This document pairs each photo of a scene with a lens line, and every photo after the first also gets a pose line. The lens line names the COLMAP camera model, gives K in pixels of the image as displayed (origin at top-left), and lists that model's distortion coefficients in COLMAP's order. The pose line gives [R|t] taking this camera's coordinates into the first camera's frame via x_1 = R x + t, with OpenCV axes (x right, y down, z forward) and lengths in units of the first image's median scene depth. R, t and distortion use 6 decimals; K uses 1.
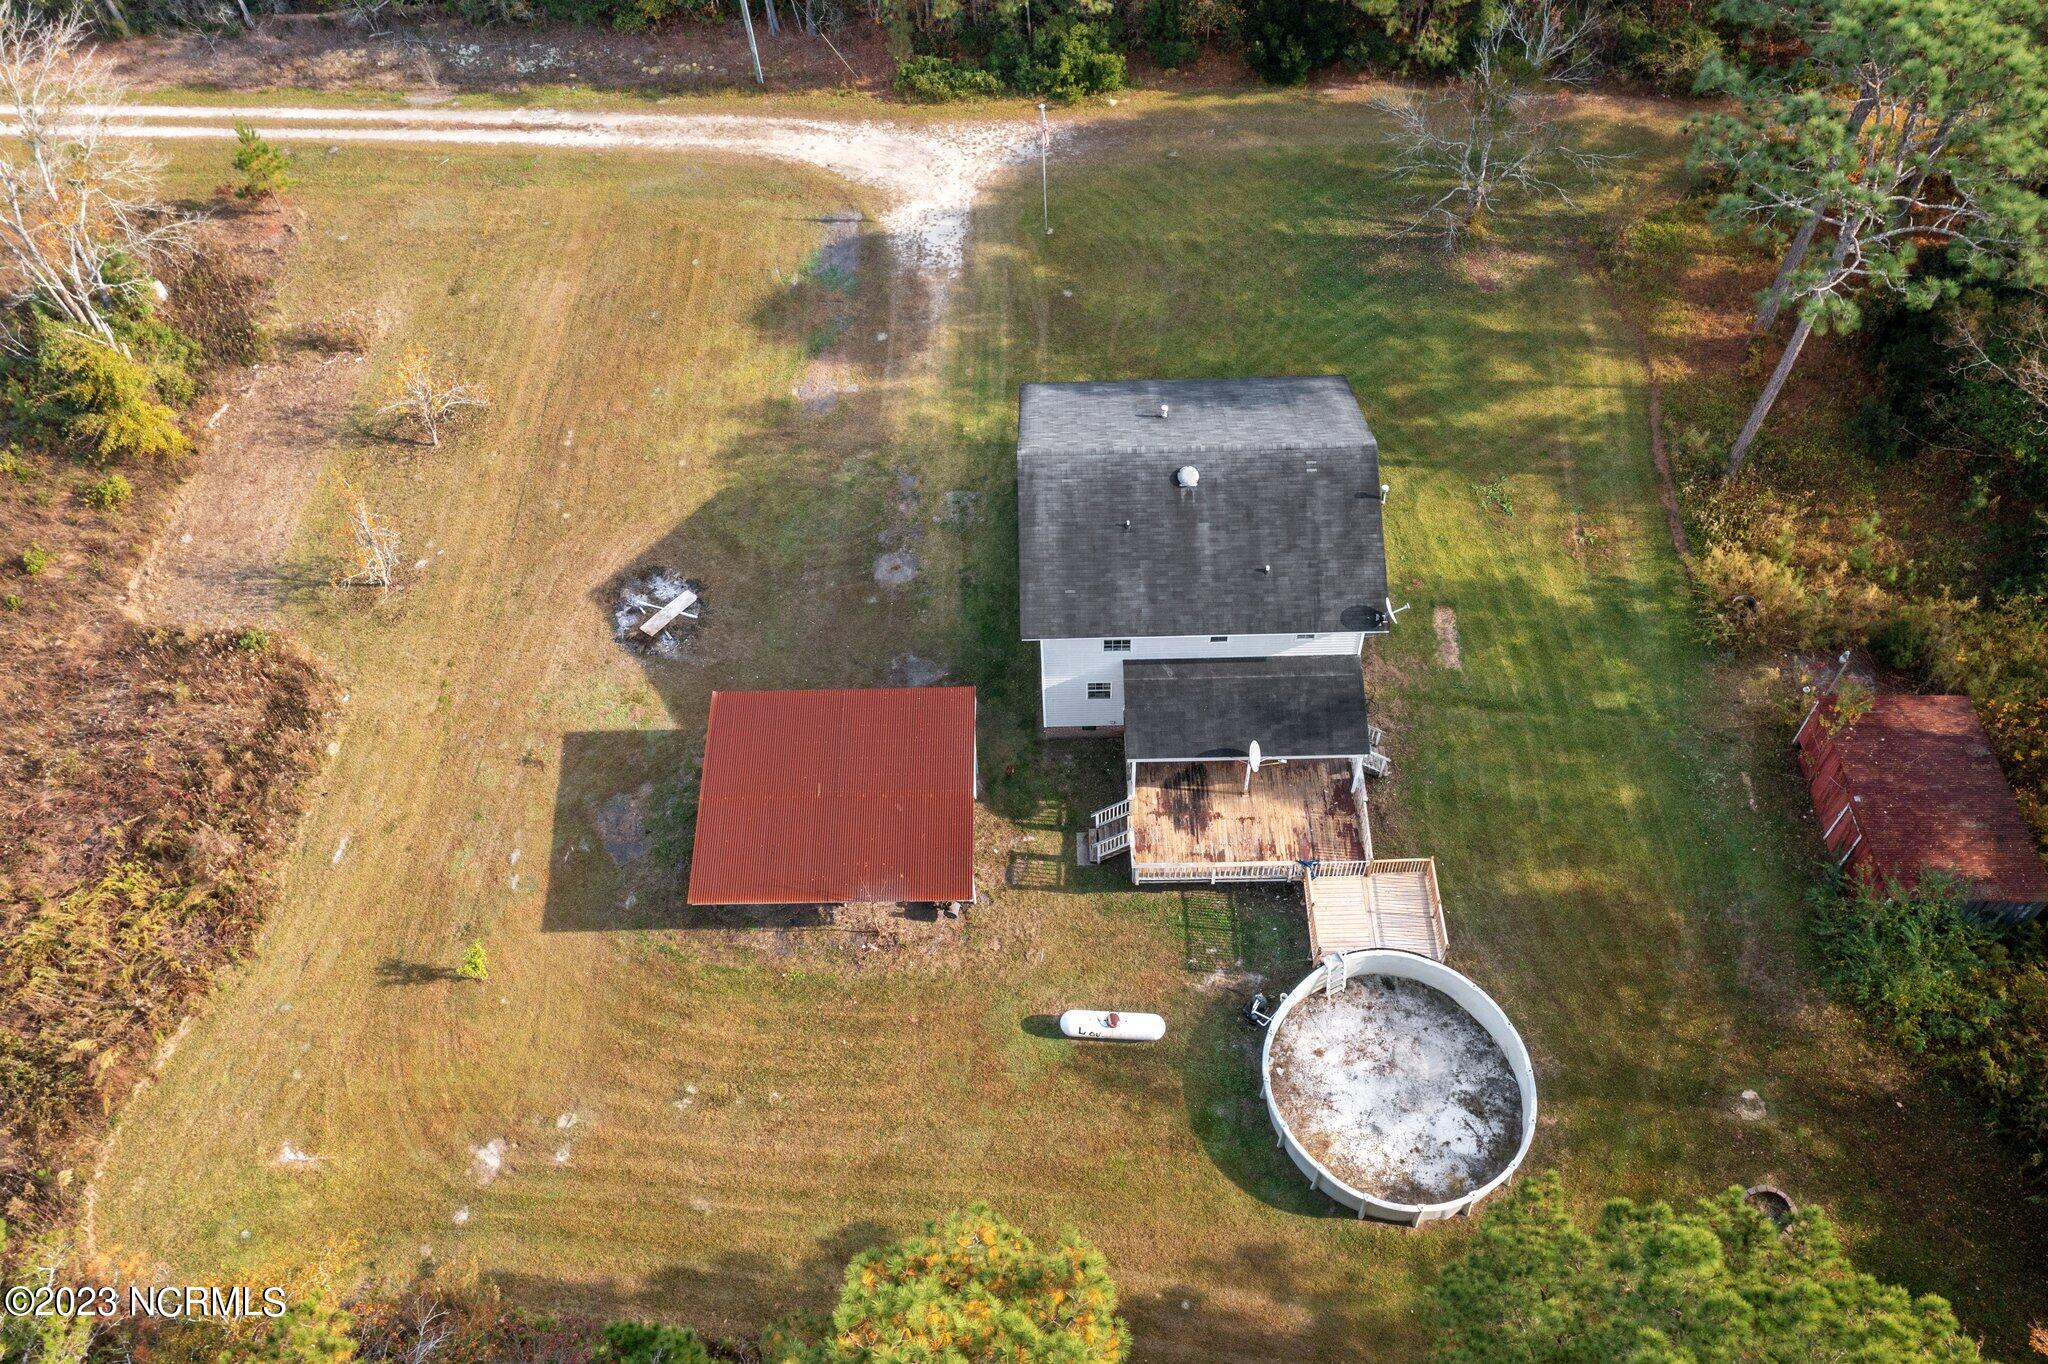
lens RADIAL K [[1629.9, 0, 1022.8], [0, 1629.9, 674.3], [0, 0, 1]] dist [-0.001143, -0.004550]
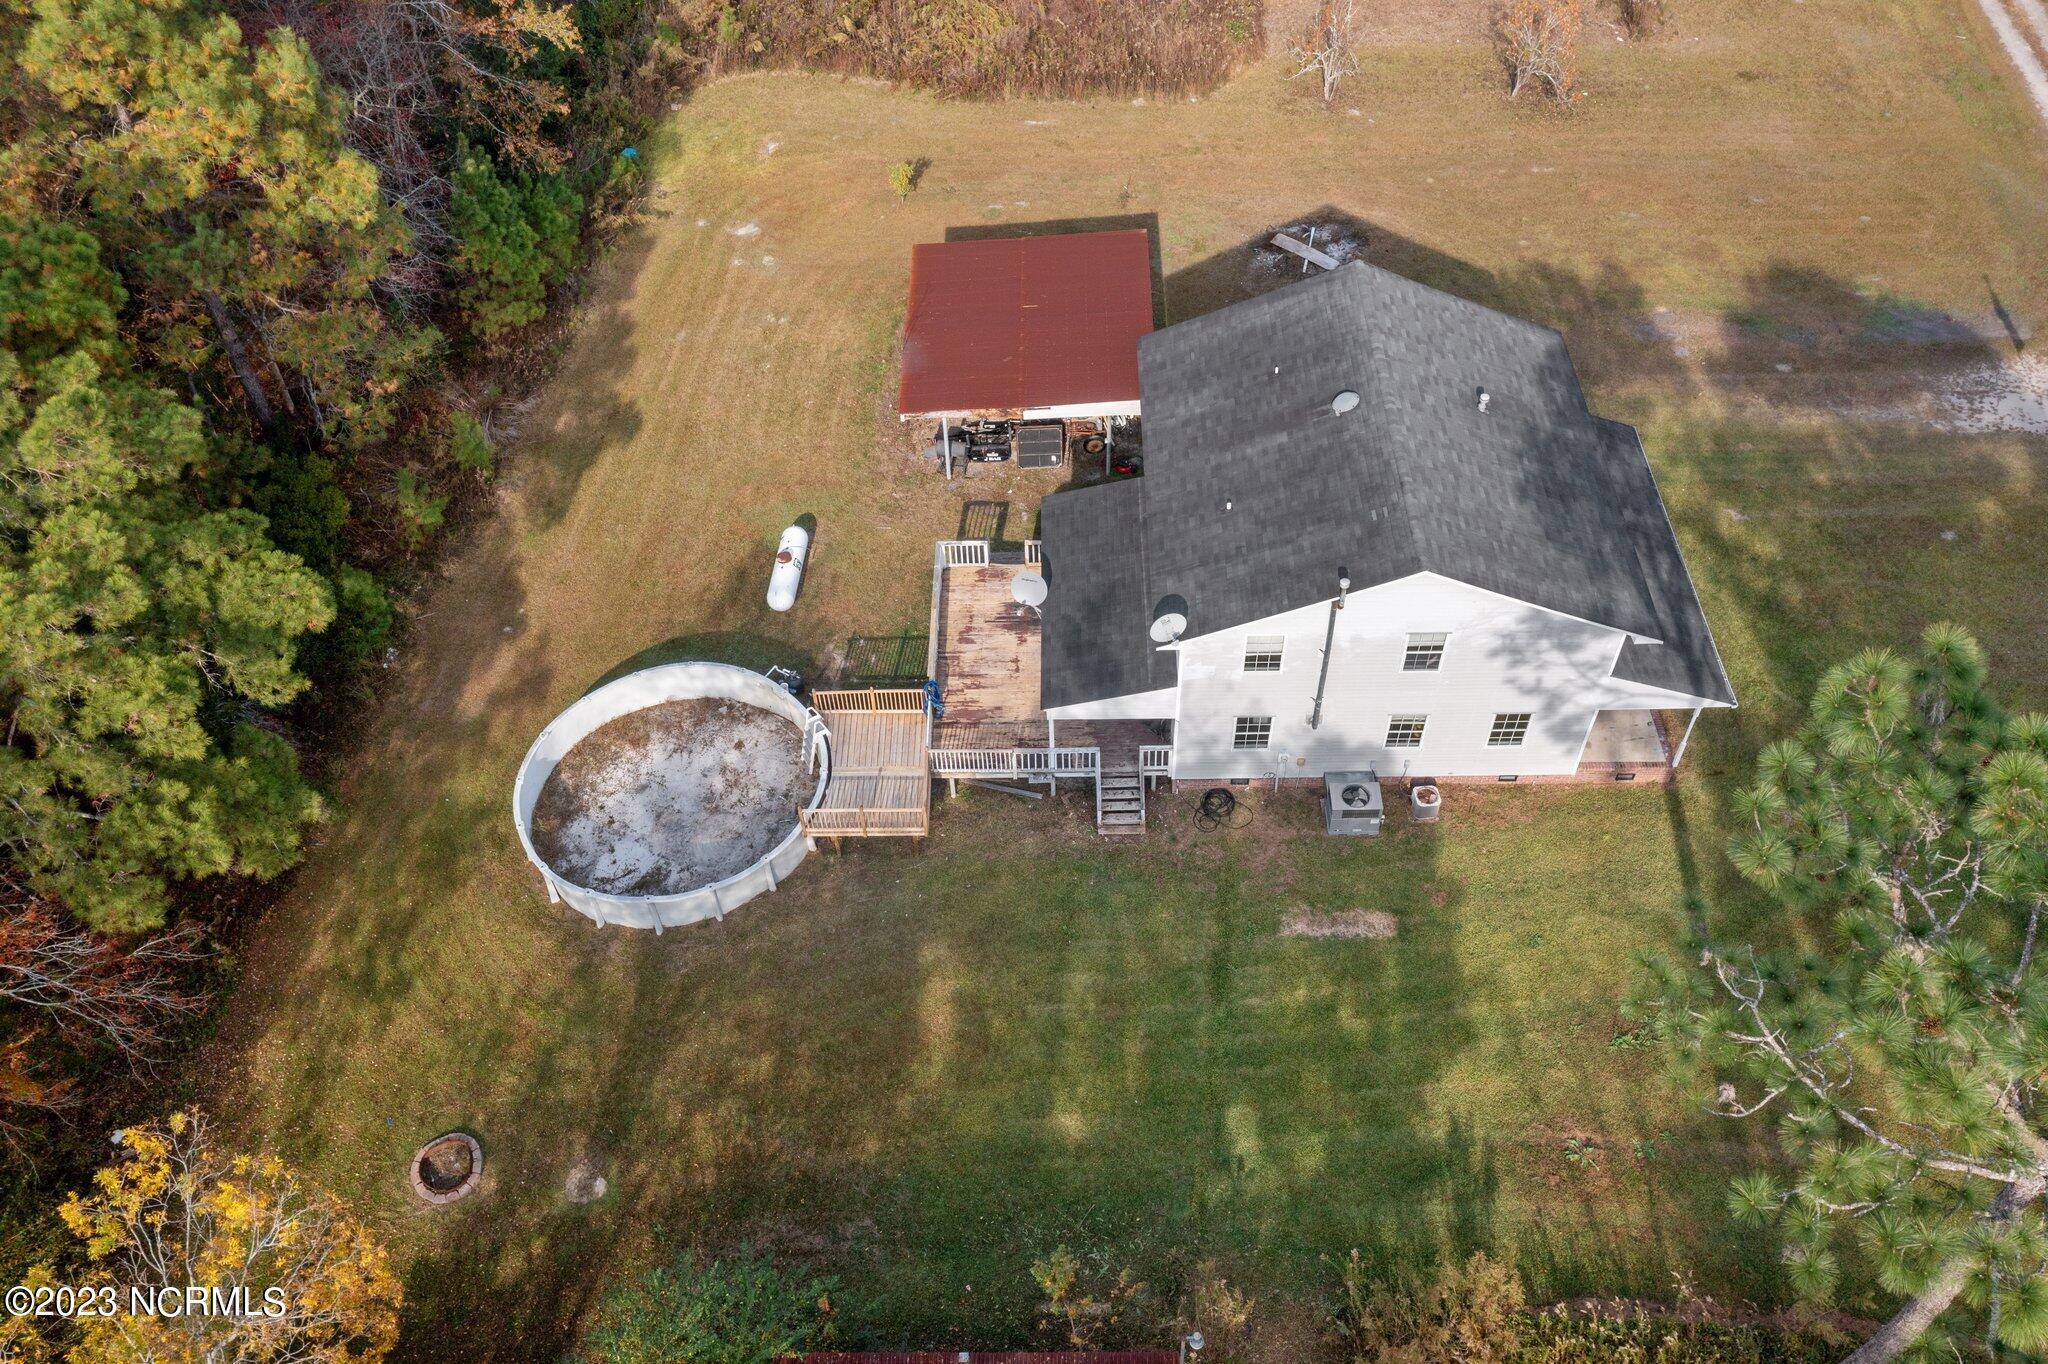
lens RADIAL K [[1624.6, 0, 1023.7], [0, 1624.6, 674.6], [0, 0, 1]] dist [0.000488, 0.003094]
pose [[-0.008362, 0.774067, -0.633049, 0.646084], [-0.780709, 0.390527, 0.487833, -0.307737], [0.624838, 0.498306, 0.601056, 0.488221]]
